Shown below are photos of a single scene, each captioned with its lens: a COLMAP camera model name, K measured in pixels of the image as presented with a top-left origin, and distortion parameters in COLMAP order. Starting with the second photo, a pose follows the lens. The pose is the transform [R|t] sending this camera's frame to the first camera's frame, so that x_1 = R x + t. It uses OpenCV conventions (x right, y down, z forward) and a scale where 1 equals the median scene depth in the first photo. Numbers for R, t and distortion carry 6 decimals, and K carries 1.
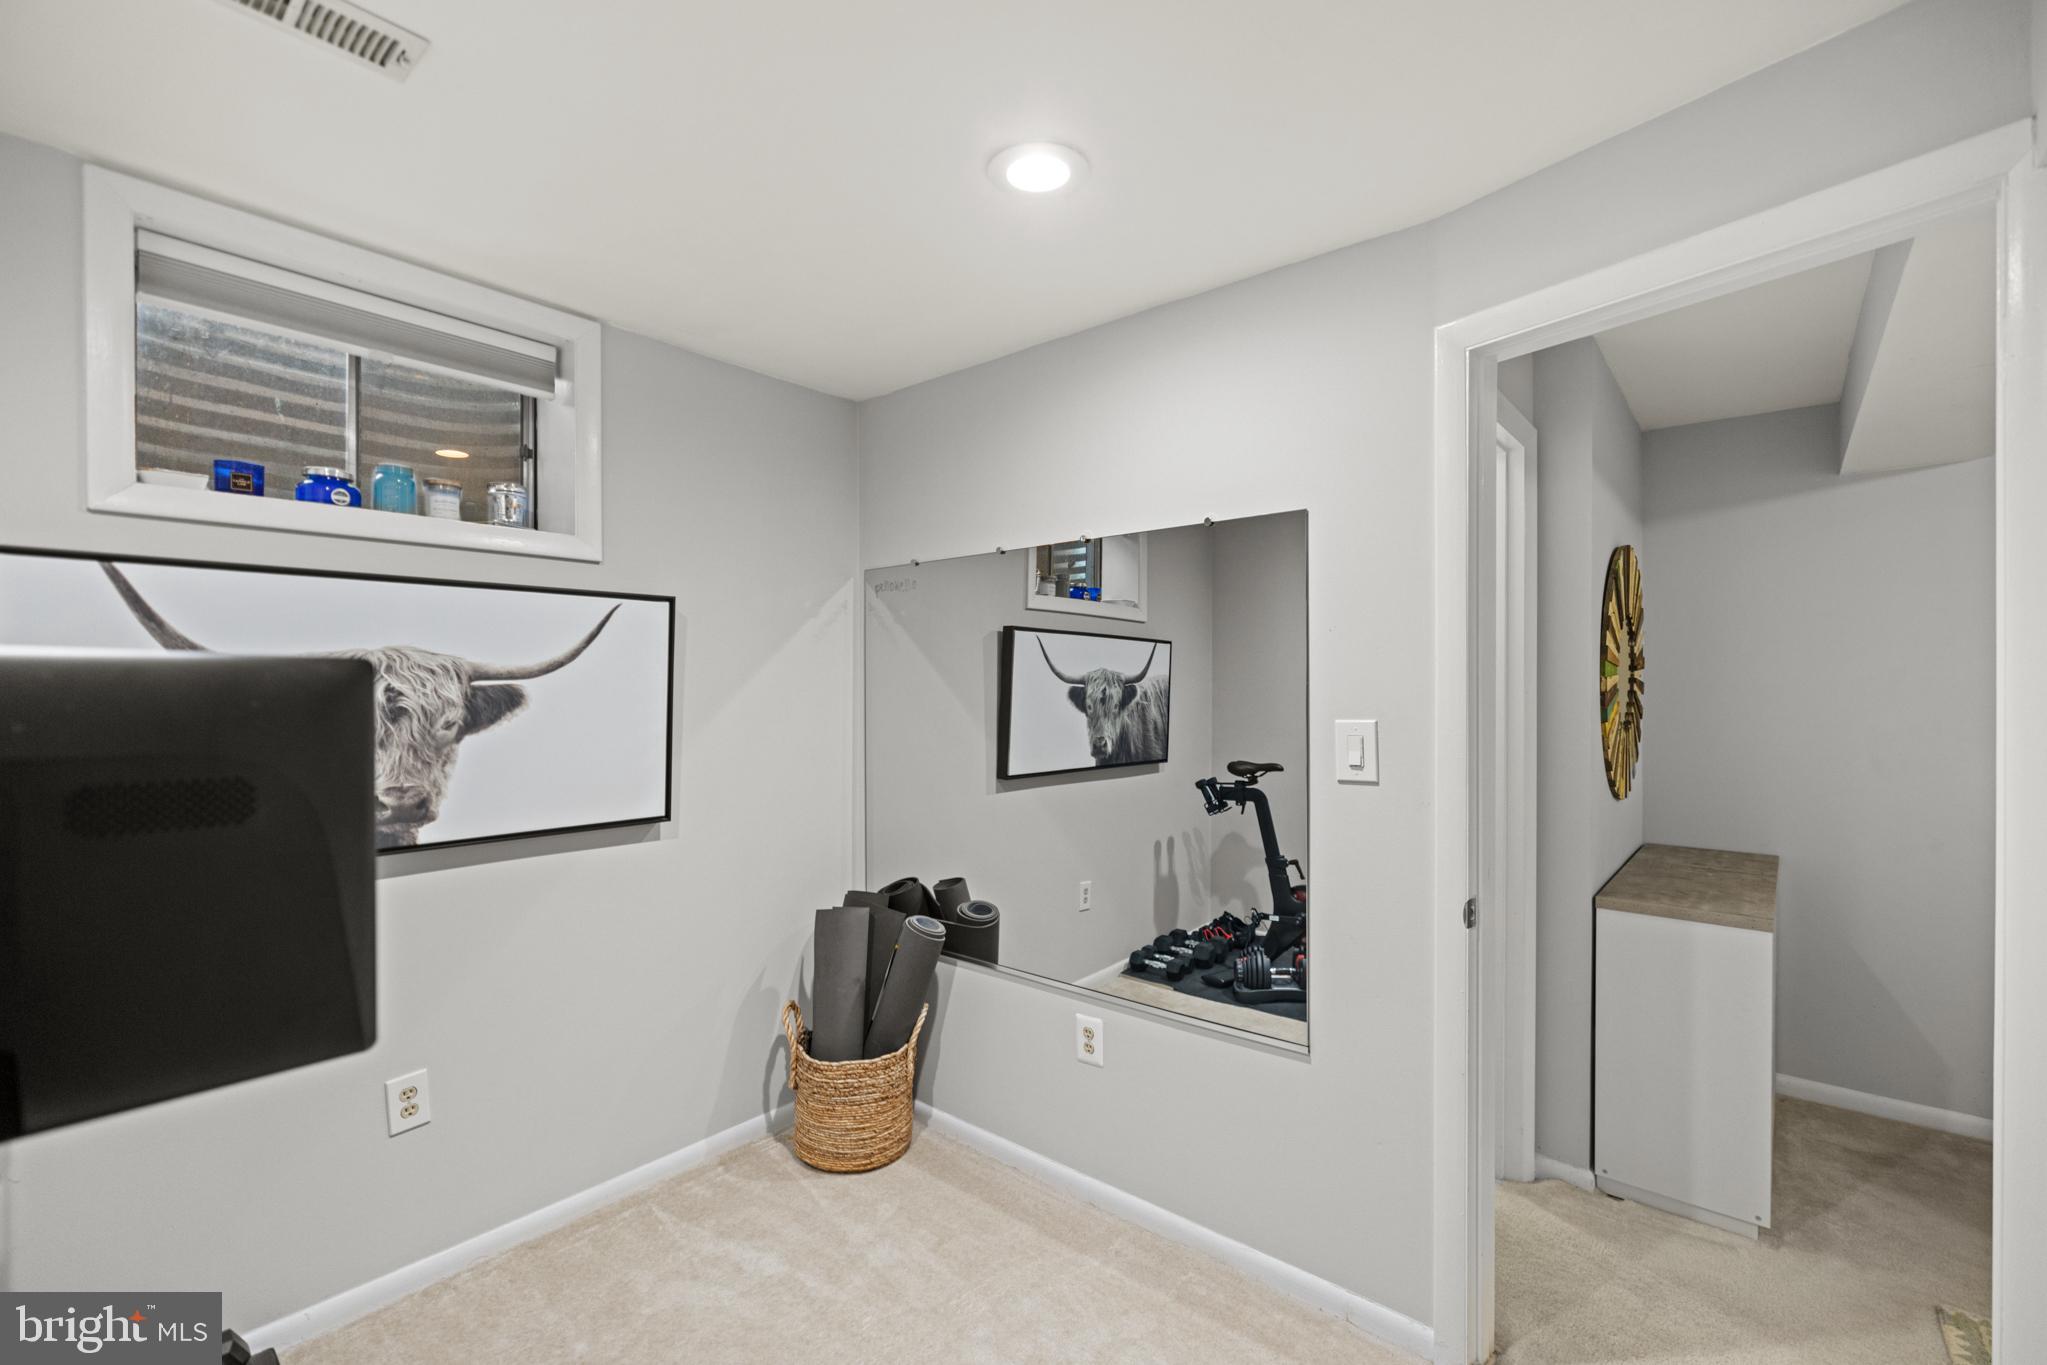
lens RADIAL K [[893.1, 0, 1019.3], [0, 893.1, 691.2], [0, 0, 1]] dist [0.000454, 0.000262]
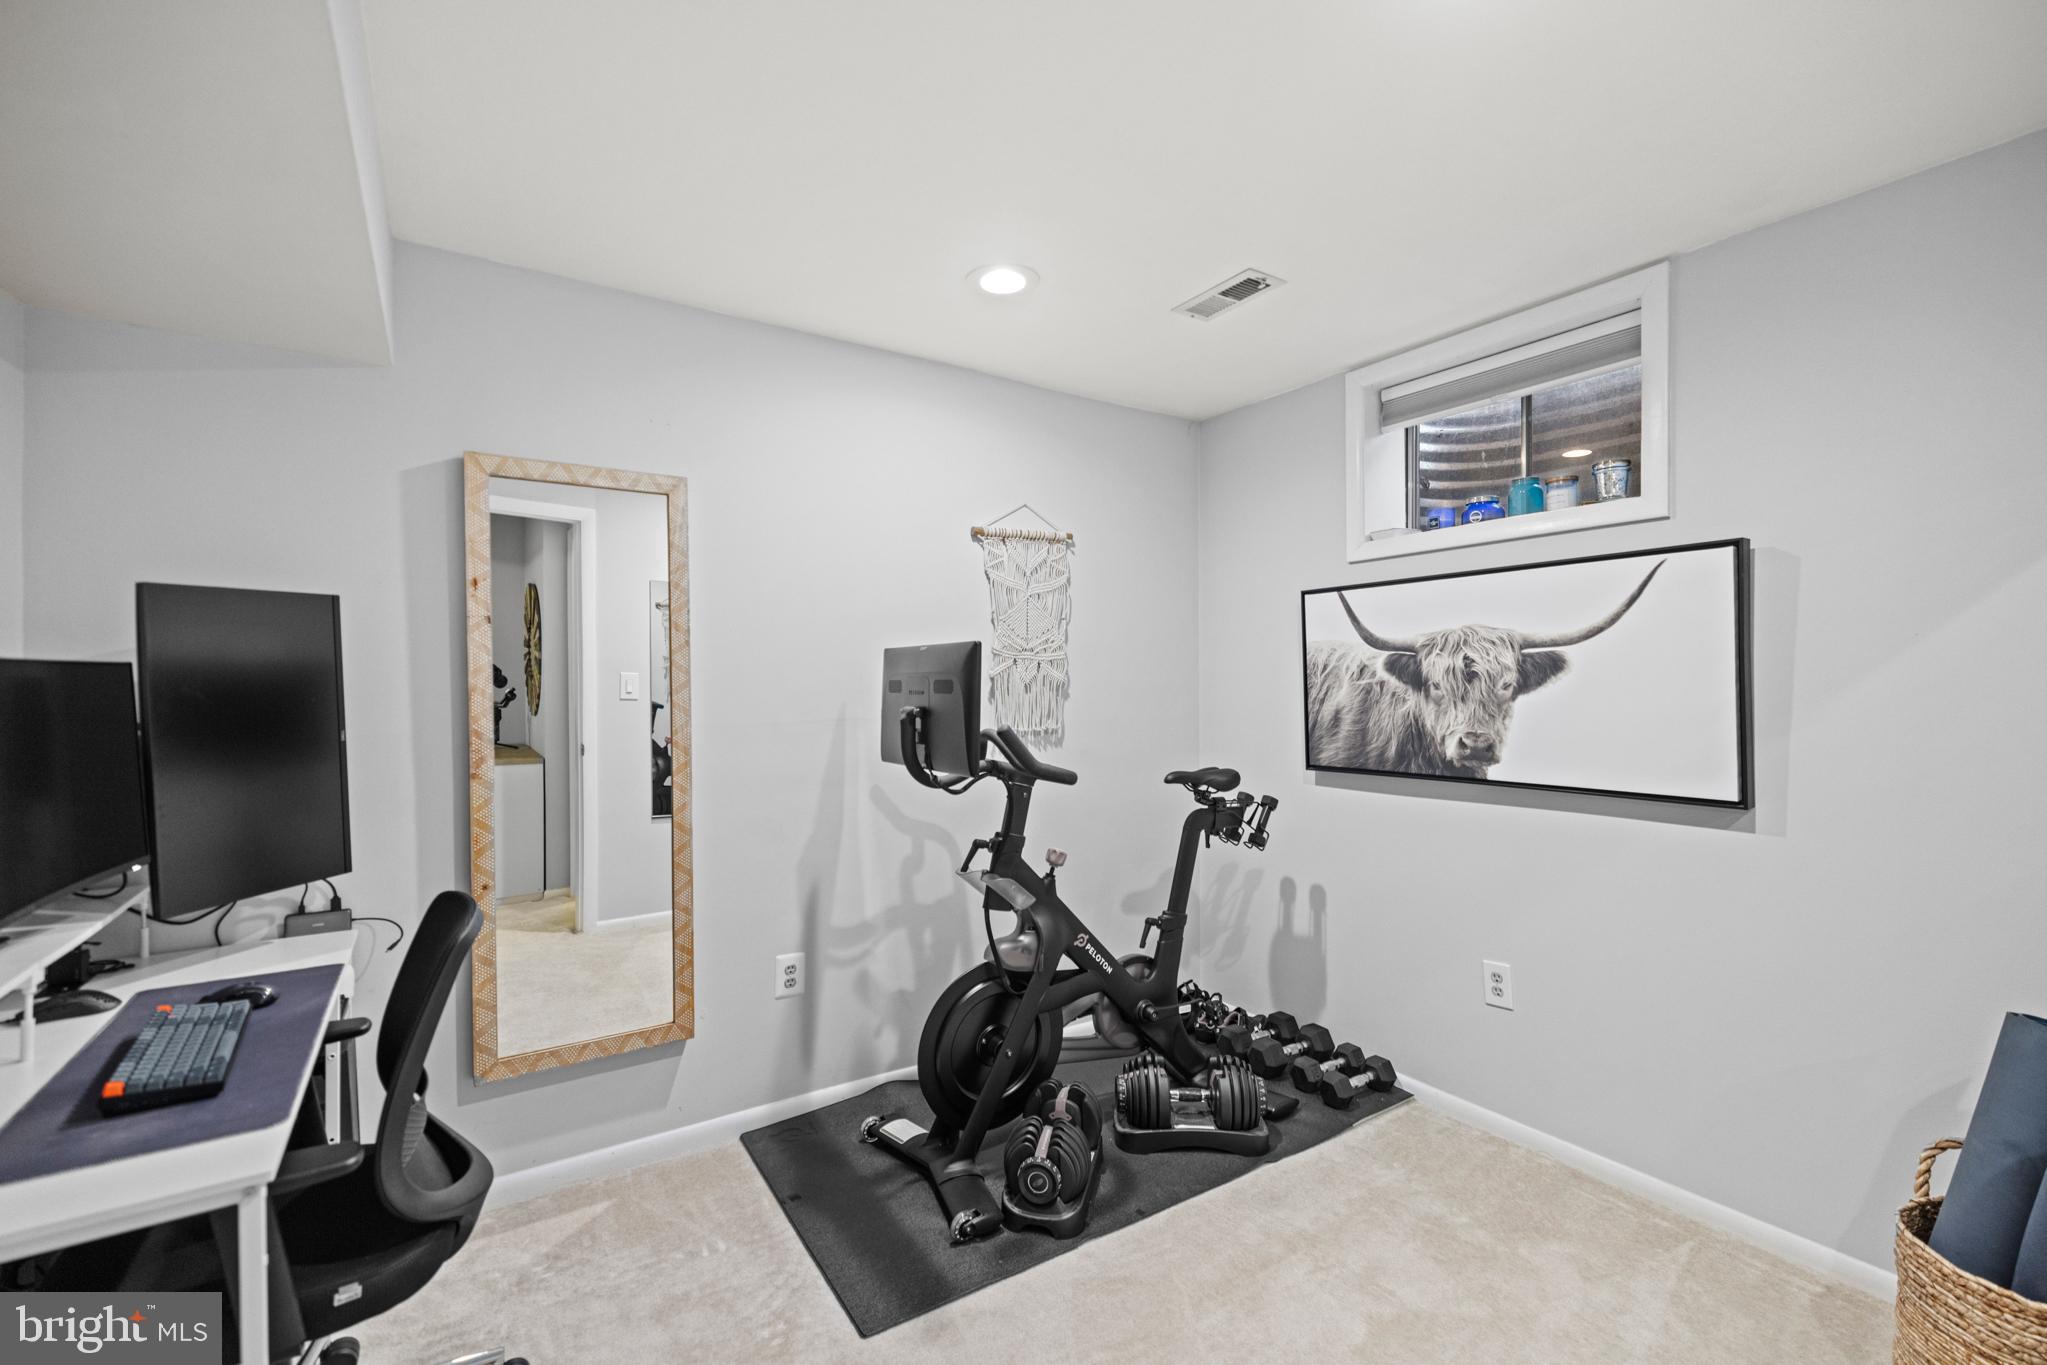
lens RADIAL K [[893.1, 0, 1020.4], [0, 893.1, 685.1], [0, 0, 1]] dist [0.000454, 0.000262]
pose [[-0.297832, 0.001638, -0.954617, 0.710577], [-0.000552, 0.999998, 0.001888, 0.034215], [0.954618, 0.001089, -0.297831, 0.719789]]
